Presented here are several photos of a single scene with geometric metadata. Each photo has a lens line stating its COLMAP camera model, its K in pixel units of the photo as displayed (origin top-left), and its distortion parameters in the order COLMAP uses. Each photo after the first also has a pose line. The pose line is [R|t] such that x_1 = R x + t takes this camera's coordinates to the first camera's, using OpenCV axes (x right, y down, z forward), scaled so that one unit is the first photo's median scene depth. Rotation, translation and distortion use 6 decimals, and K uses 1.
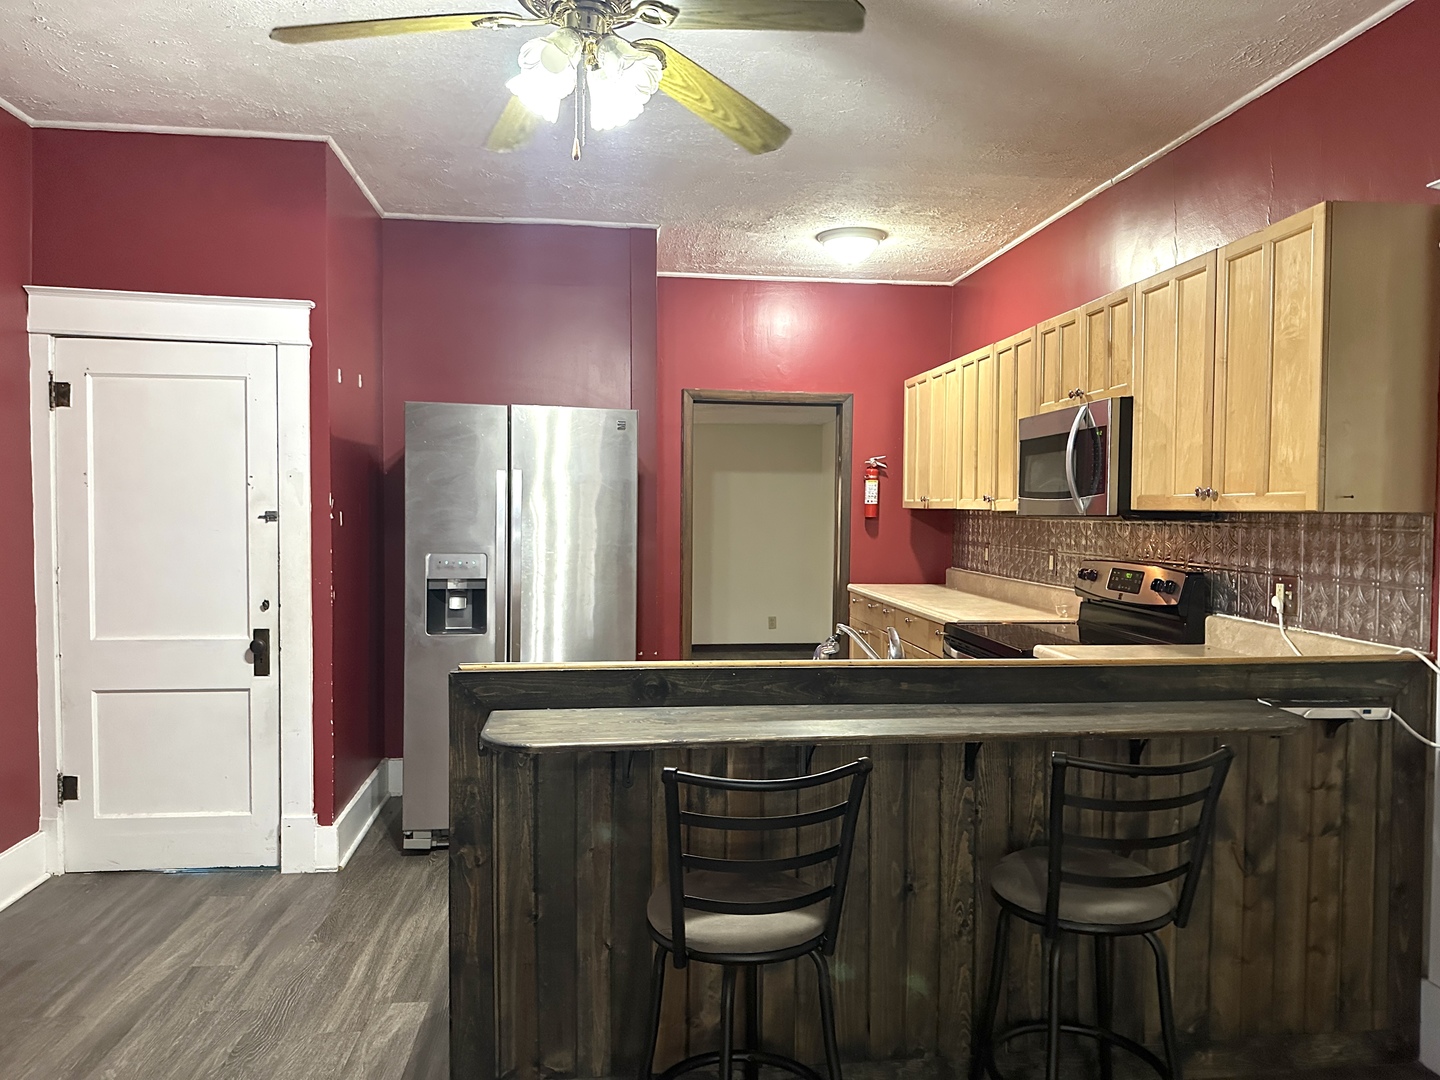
lens RADIAL K [[1007.6, 0, 729.6], [0, 1007.6, 552.7], [0, 0, 1]] dist [0.075080, -0.088667]
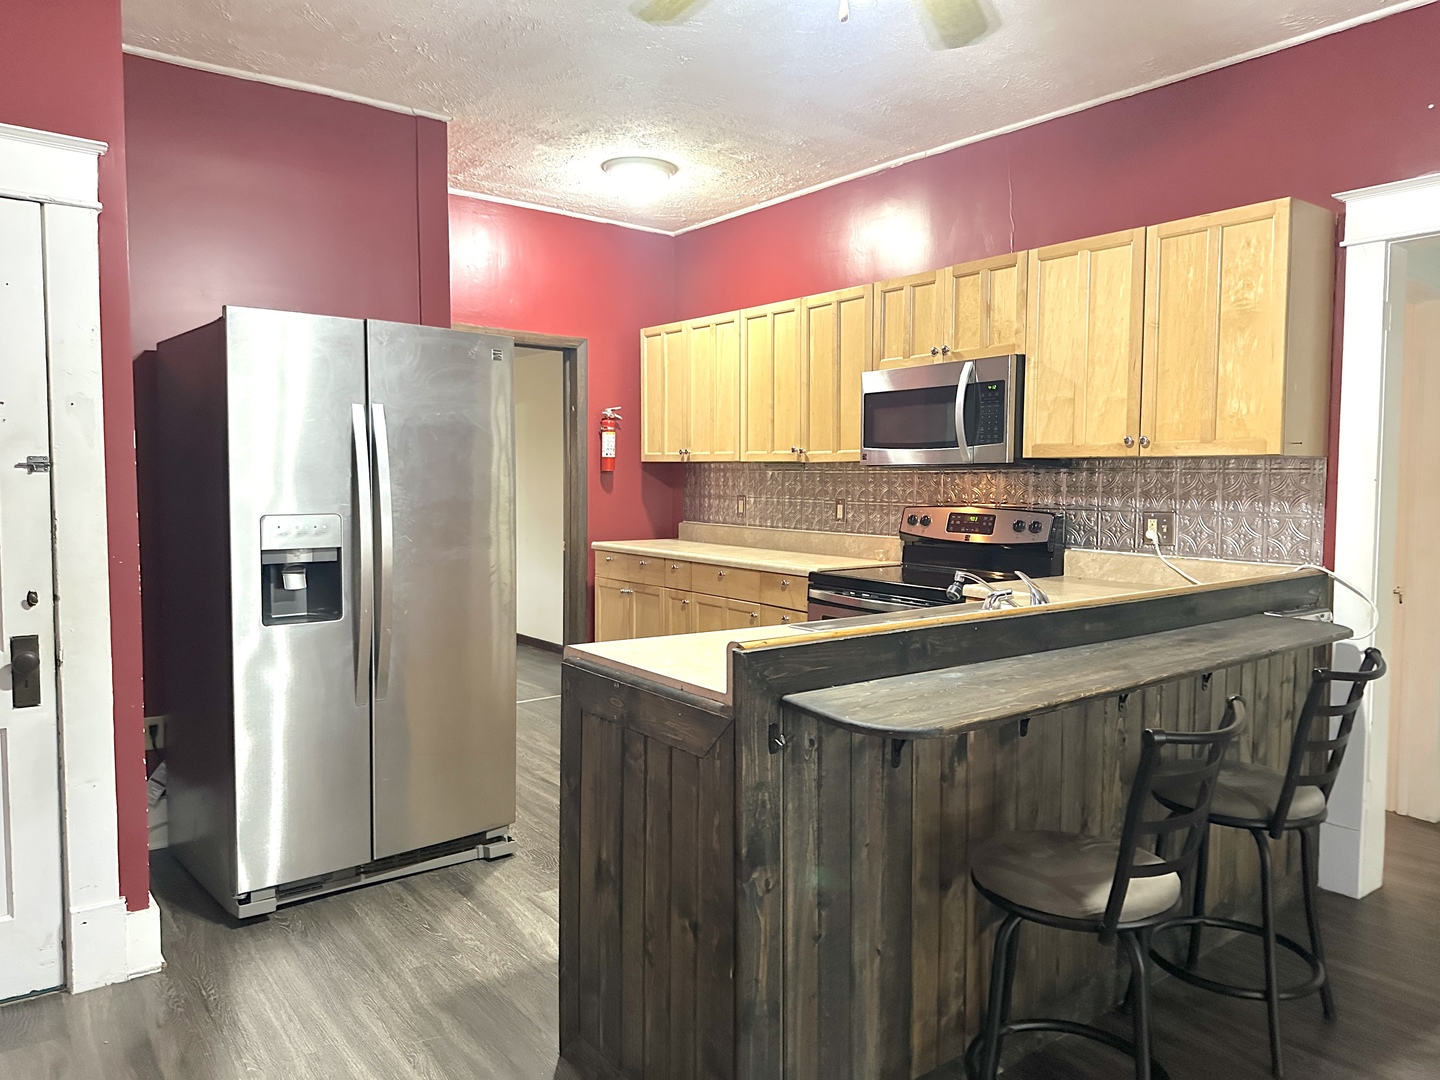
lens RADIAL K [[1002.0, 0, 720.0], [0, 1002.0, 540.0], [0, 0, 1]] dist [0.075797, -0.081255]
pose [[0.855286, -0.038178, 0.516748, -0.417729], [0.024962, 0.999160, 0.032504, 0.002980], [-0.517555, -0.014901, 0.855520, 0.210182]]
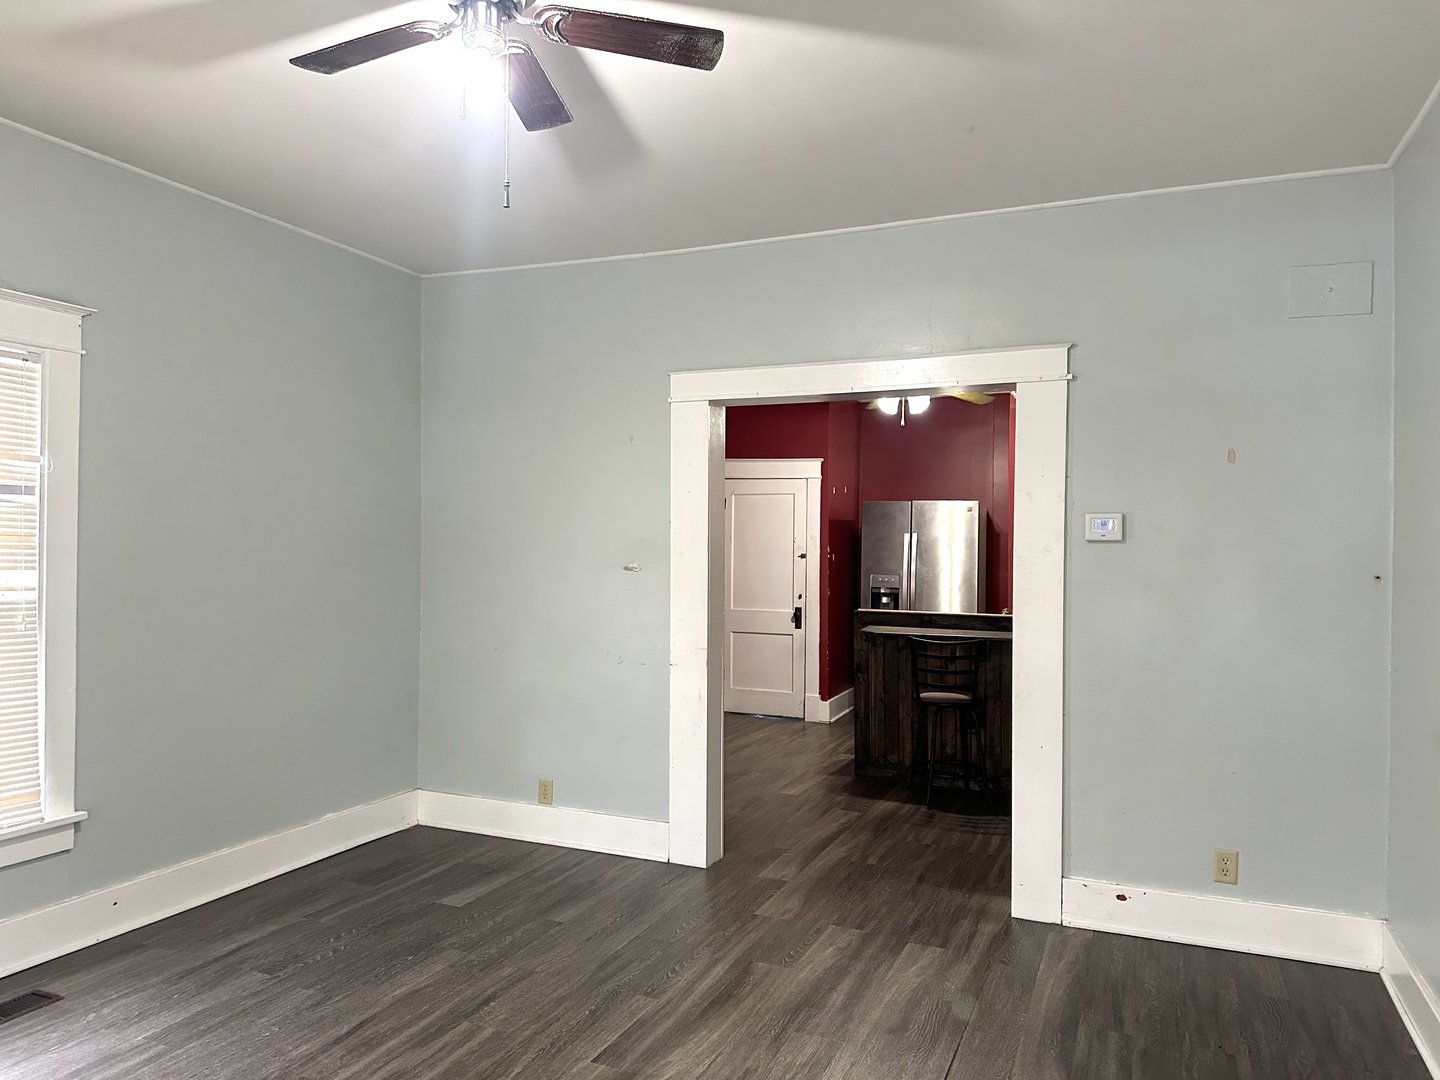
lens RADIAL K [[1002.0, 0, 720.0], [0, 1002.0, 540.0], [0, 0, 1]] dist [0.075797, -0.081255]
pose [[0.867076, -0.003023, -0.498167, 0.475776], [-0.025230, 0.998432, -0.049974, 0.042545], [0.497537, 0.055900, 0.865640, -0.971571]]
